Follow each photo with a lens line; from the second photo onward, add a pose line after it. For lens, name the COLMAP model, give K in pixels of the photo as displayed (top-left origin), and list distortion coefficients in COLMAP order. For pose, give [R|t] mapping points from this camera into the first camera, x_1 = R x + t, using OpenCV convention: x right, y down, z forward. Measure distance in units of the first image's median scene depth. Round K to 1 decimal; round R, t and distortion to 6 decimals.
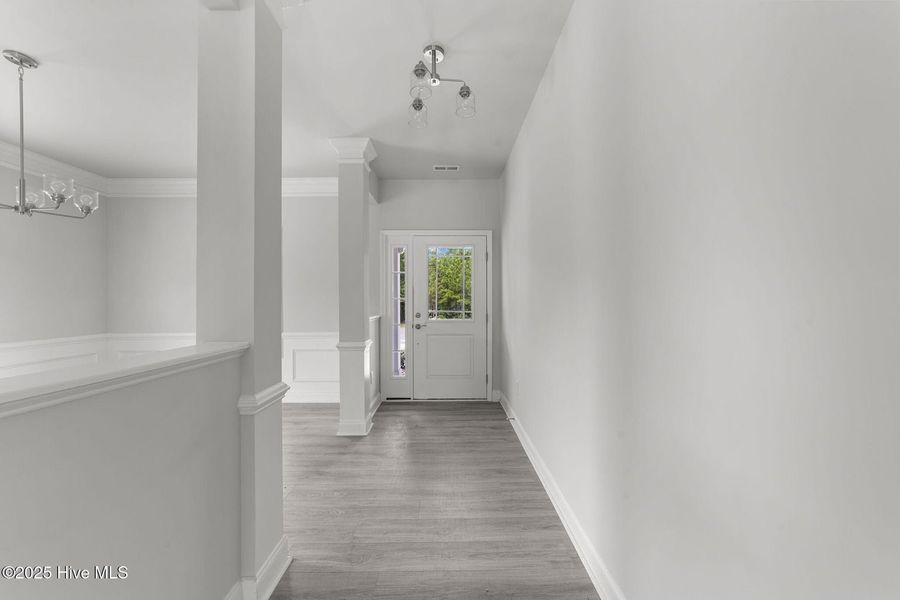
lens RADIAL K [[342.4, 0, 454.9], [0, 342.4, 300.8], [0, 0, 1]] dist [-0.001758, 0.000006]
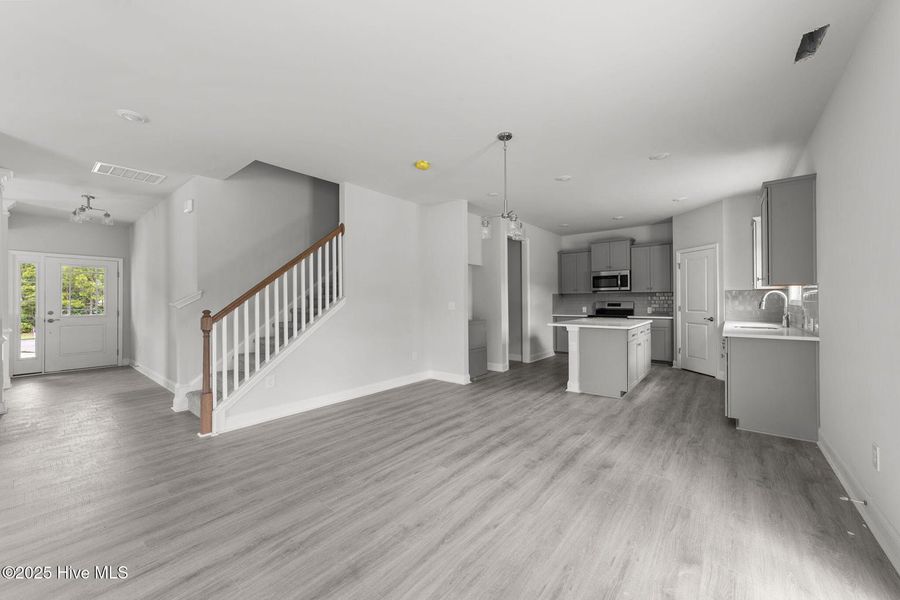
lens RADIAL K [[342.4, 0, 448.6], [0, 342.4, 301.8], [0, 0, 1]] dist [-0.001758, 0.000006]
pose [[0.650557, 0.003655, 0.759449, -0.113189], [0.009484, 0.999871, -0.012936, 0.031672], [-0.759398, 0.015618, 0.650438, -1.195905]]
